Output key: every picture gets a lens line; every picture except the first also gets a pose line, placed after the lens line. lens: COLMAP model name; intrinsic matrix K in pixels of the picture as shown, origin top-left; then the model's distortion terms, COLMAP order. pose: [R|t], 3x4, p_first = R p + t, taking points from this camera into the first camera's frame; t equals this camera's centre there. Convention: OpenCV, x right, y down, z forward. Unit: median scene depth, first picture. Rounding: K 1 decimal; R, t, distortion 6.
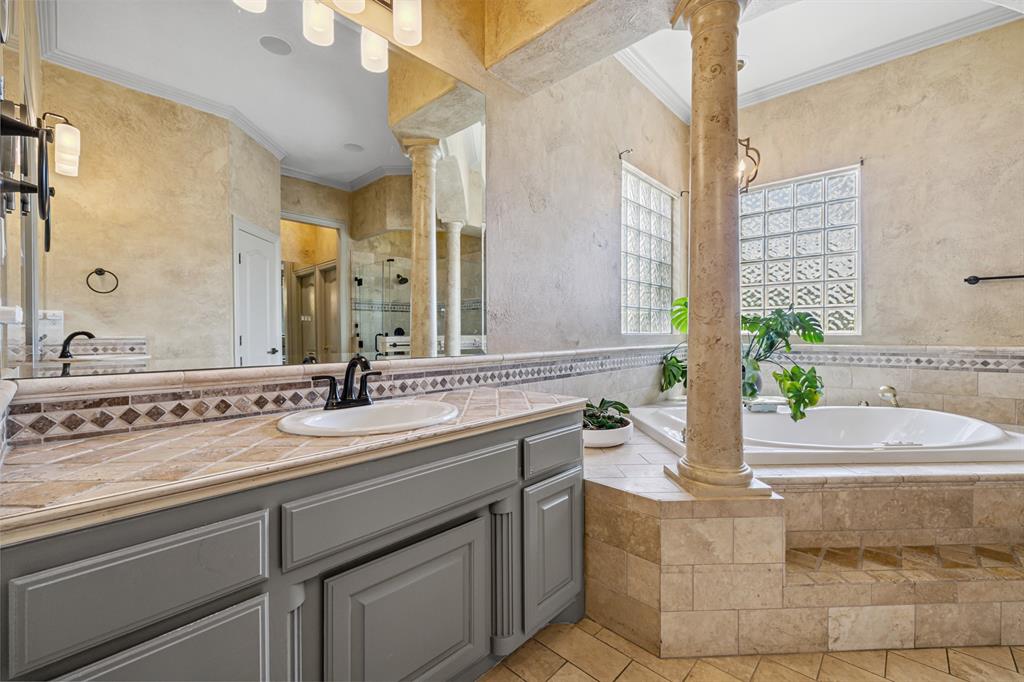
lens RADIAL K [[426.9, 0, 513.0], [0, 426.9, 334.9], [0, 0, 1]] dist [0.000392, 0.000288]
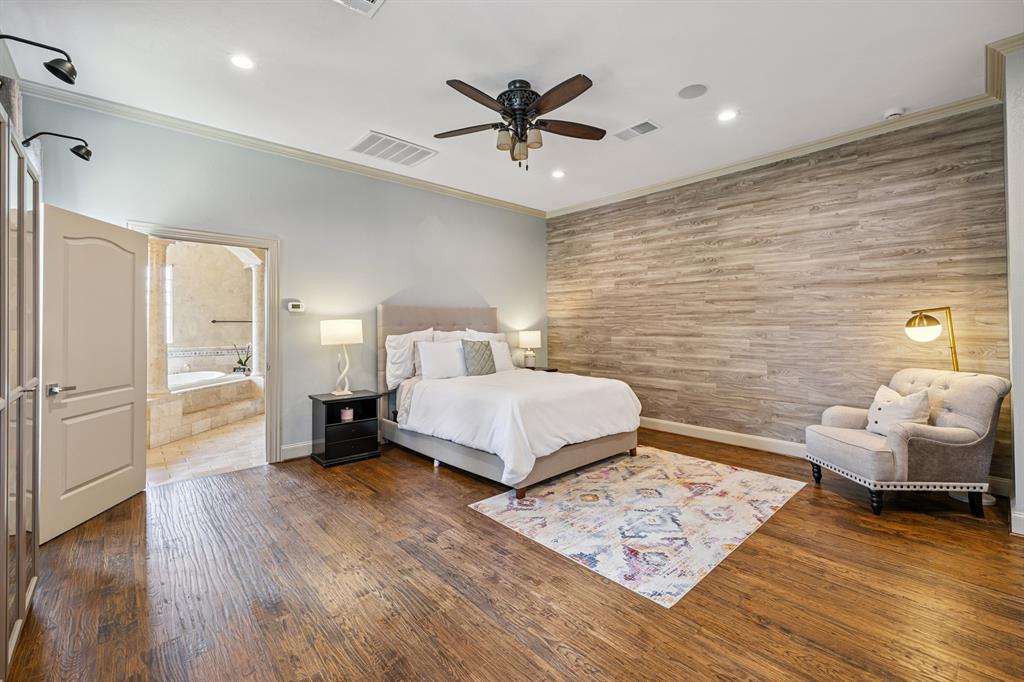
lens RADIAL K [[428.8, 0, 514.6], [0, 428.8, 324.9], [0, 0, 1]] dist [0.000925, -0.000118]
pose [[0.083263, 0.005705, 0.996511, -1.612594], [0.005598, 0.999965, -0.006193, -0.090228], [-0.996512, 0.006094, 0.083229, -1.227268]]
